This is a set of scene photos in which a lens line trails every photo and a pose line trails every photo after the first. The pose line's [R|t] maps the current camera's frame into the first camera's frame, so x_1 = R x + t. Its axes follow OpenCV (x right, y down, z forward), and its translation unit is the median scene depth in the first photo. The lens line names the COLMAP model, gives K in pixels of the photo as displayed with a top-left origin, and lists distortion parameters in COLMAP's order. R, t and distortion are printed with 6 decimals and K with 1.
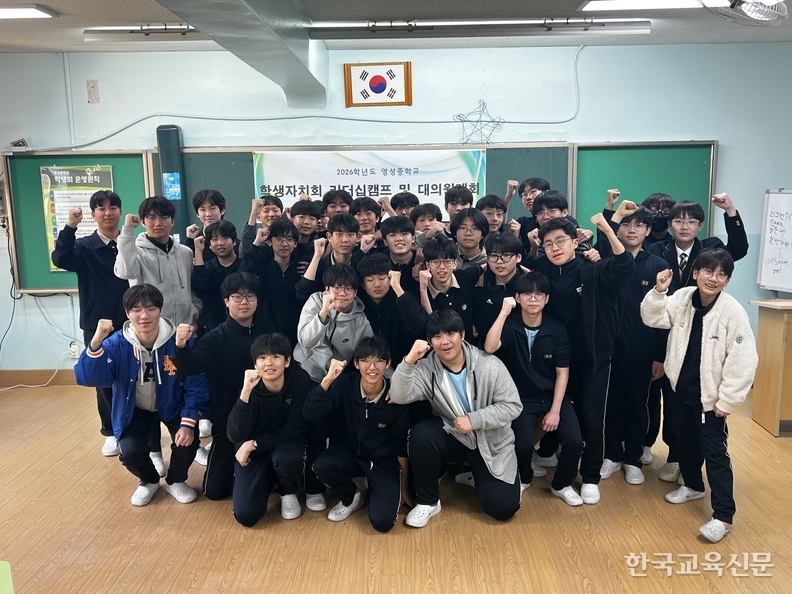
lens RADIAL K [[760.4, 0, 396.8], [0, 760.4, 298.5], [0, 0, 1]] dist [0.033756, 0.000000]
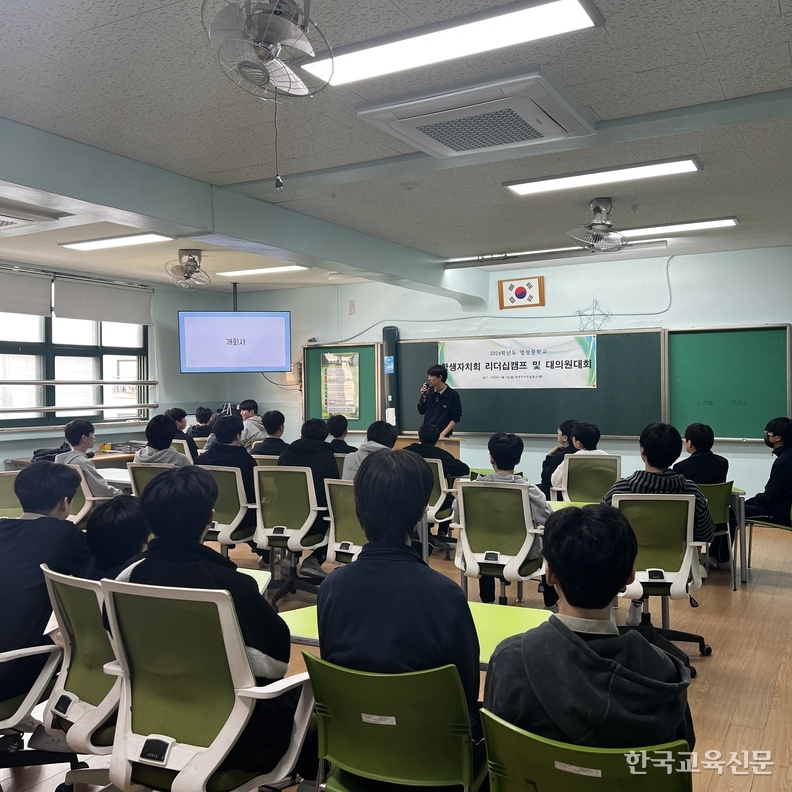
lens RADIAL K [[807.5, 0, 396.0], [0, 807.5, 392.0], [0, 0, 1]] dist [0.014024, 0.000000]
pose [[0.871675, 0.004601, -0.490064, 0.512199], [-0.079909, 0.987908, -0.132859, 0.122435], [0.483527, 0.154970, 0.861502, -0.387652]]
